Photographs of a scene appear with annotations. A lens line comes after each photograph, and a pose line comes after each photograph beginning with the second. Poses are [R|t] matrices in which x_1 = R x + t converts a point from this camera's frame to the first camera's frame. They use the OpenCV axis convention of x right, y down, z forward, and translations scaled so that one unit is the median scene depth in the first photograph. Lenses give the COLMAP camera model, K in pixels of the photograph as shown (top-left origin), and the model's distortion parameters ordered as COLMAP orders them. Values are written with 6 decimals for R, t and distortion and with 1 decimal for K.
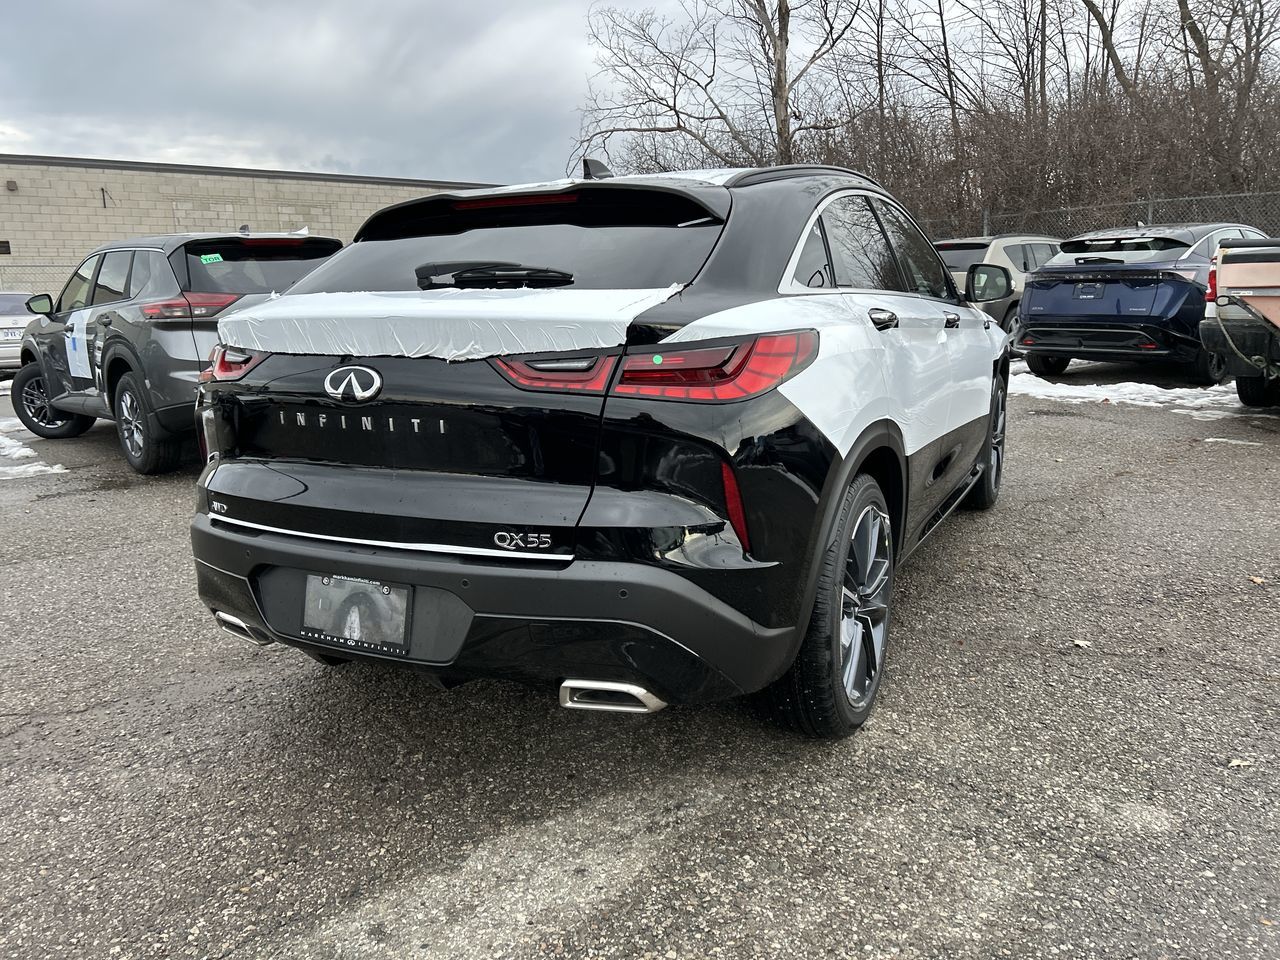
lens RADIAL K [[953.1, 0, 640.0], [0, 953.1, 476.0], [0, 0, 1]] dist [0.064448, -0.065972]
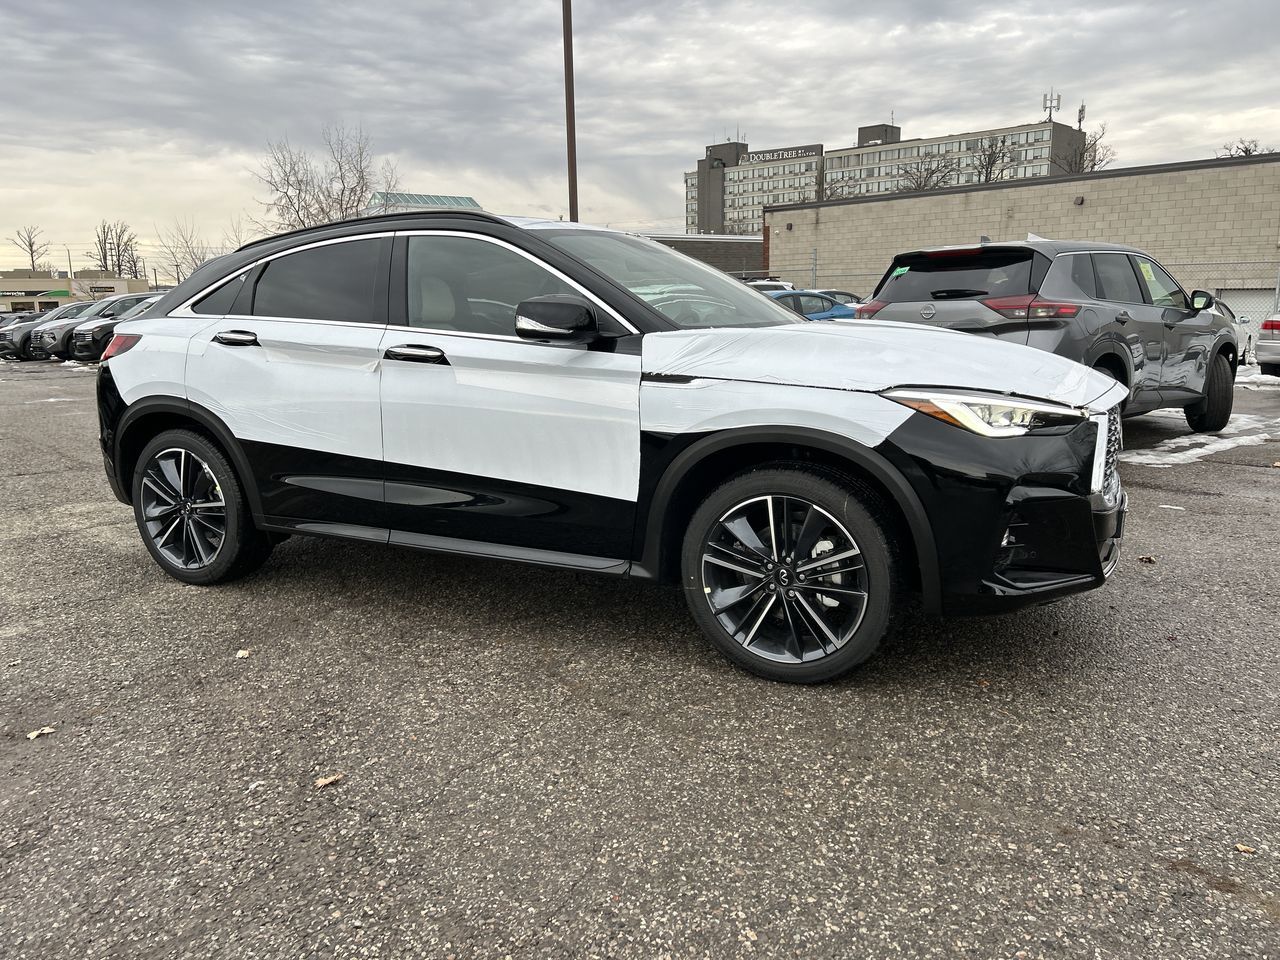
lens RADIAL K [[953.1, 0, 641.6], [0, 953.1, 484.8], [0, 0, 1]] dist [0.064448, -0.065972]
pose [[0.007944, 0.213333, -0.976947, 2.091596], [-0.187794, 0.959913, 0.208086, -0.448092], [0.982176, 0.181811, 0.047688, 1.916836]]
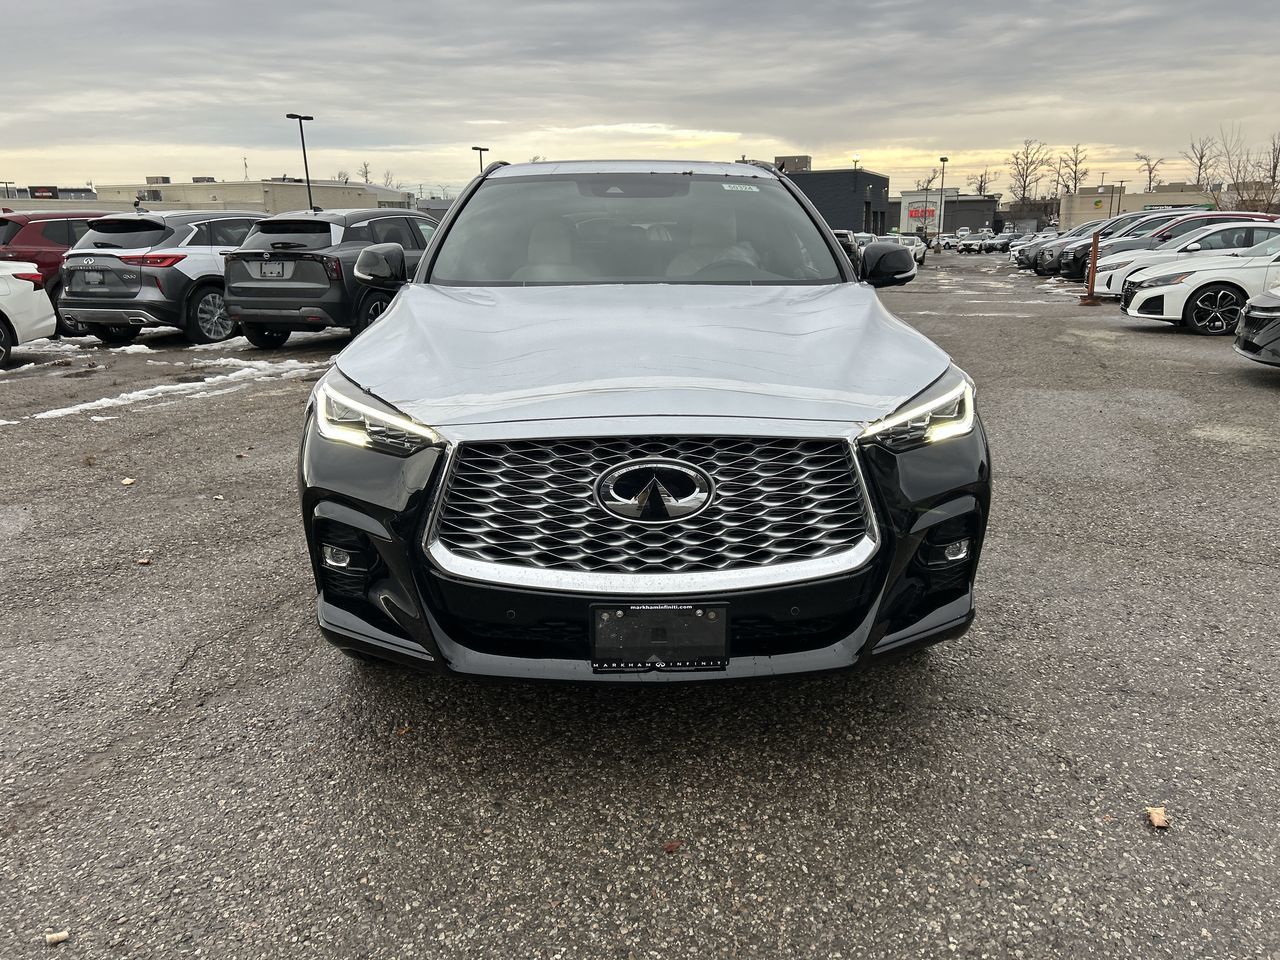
lens RADIAL K [[953.1, 0, 647.0], [0, 953.1, 484.2], [0, 0, 1]] dist [0.064448, -0.065972]
pose [[-0.874537, 0.153832, -0.459914, 1.065860], [-0.072111, 0.896564, 0.437004, -0.766819], [0.479568, 0.415341, -0.772985, 3.393077]]
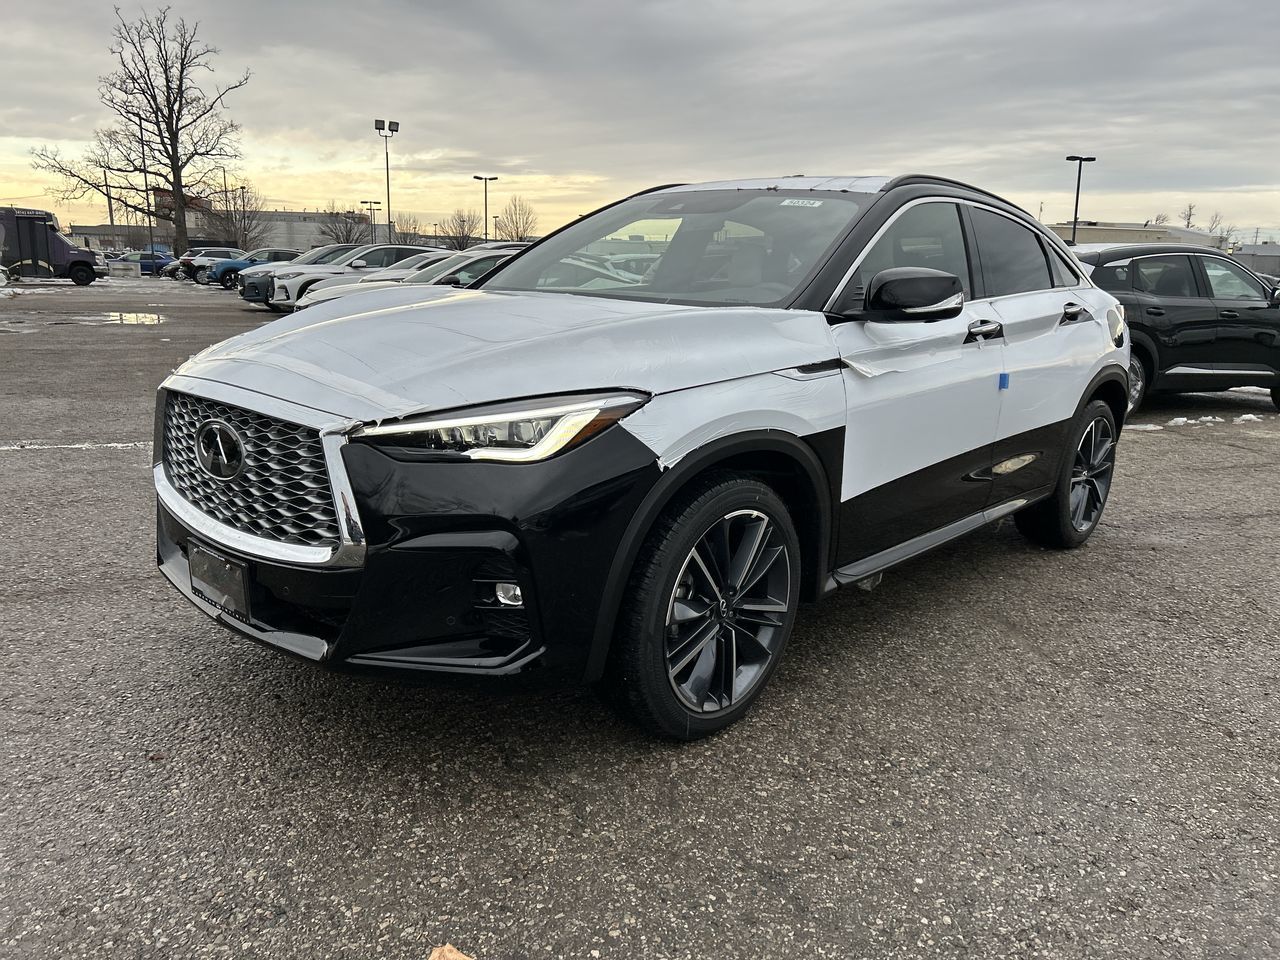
lens RADIAL K [[953.1, 0, 639.3], [0, 953.1, 480.1], [0, 0, 1]] dist [0.064448, -0.065972]
pose [[-0.963357, -0.064231, 0.260418, -0.076735], [0.048297, 0.913495, 0.403973, -0.732096], [-0.263839, 0.401748, -0.876920, 3.502837]]
